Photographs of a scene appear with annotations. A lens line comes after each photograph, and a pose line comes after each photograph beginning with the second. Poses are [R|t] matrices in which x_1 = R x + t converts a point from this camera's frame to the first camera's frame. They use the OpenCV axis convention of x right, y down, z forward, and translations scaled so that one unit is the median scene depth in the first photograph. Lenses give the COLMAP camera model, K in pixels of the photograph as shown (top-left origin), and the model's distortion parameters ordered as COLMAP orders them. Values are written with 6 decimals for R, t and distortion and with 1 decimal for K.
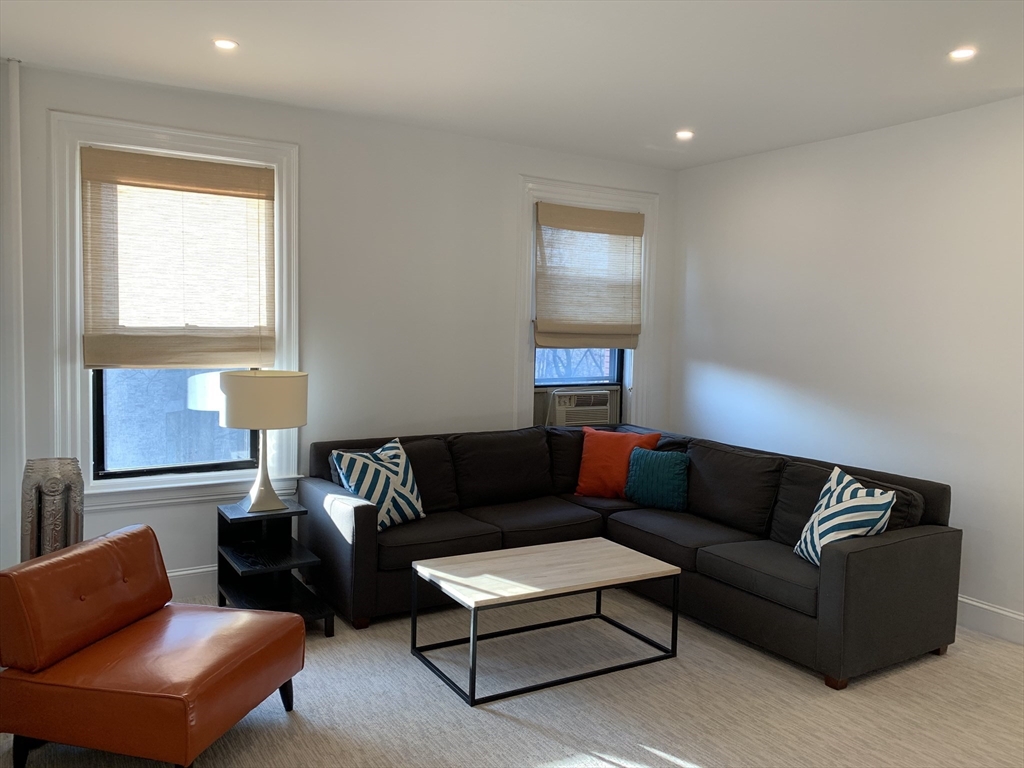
lens RADIAL K [[778.1, 0, 512.0], [0, 778.1, 384.0], [0, 0, 1]] dist [-0.000244, 0.001841]
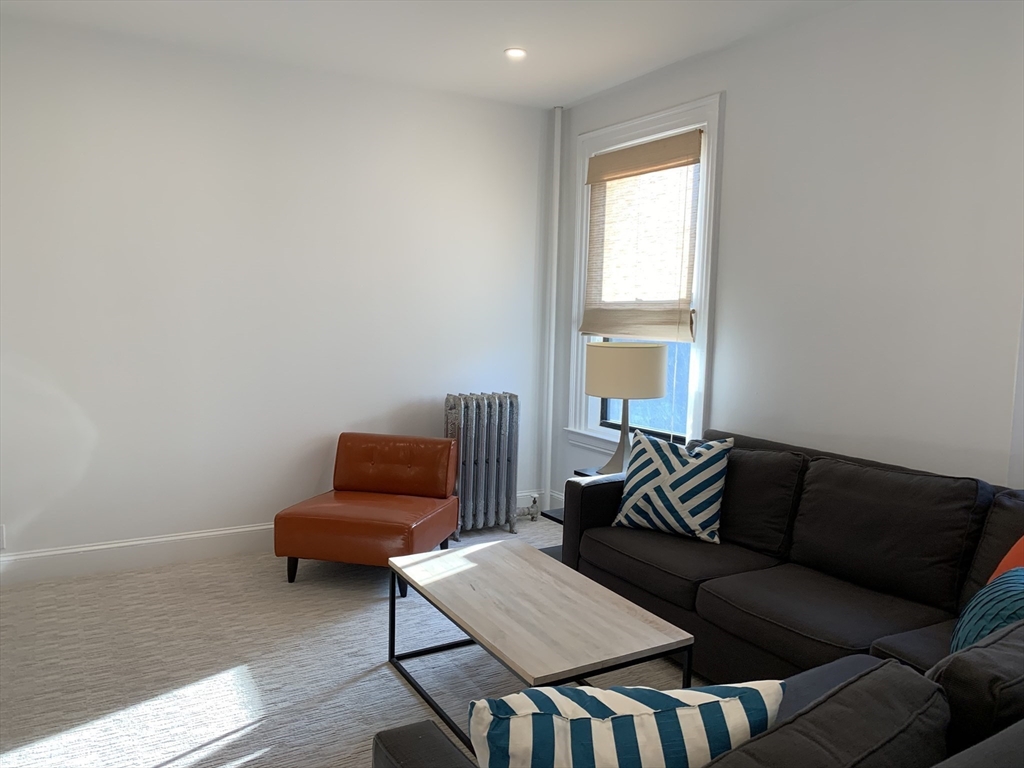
lens RADIAL K [[830.0, 0, 512.0], [0, 830.0, 384.0], [0, 0, 1]] dist [0.096883, 0.001005]
pose [[-0.050147, 0.077386, -0.995739, 0.794196], [-0.080431, 0.993442, 0.081259, -0.040182], [0.995498, 0.084163, -0.043594, 0.922701]]
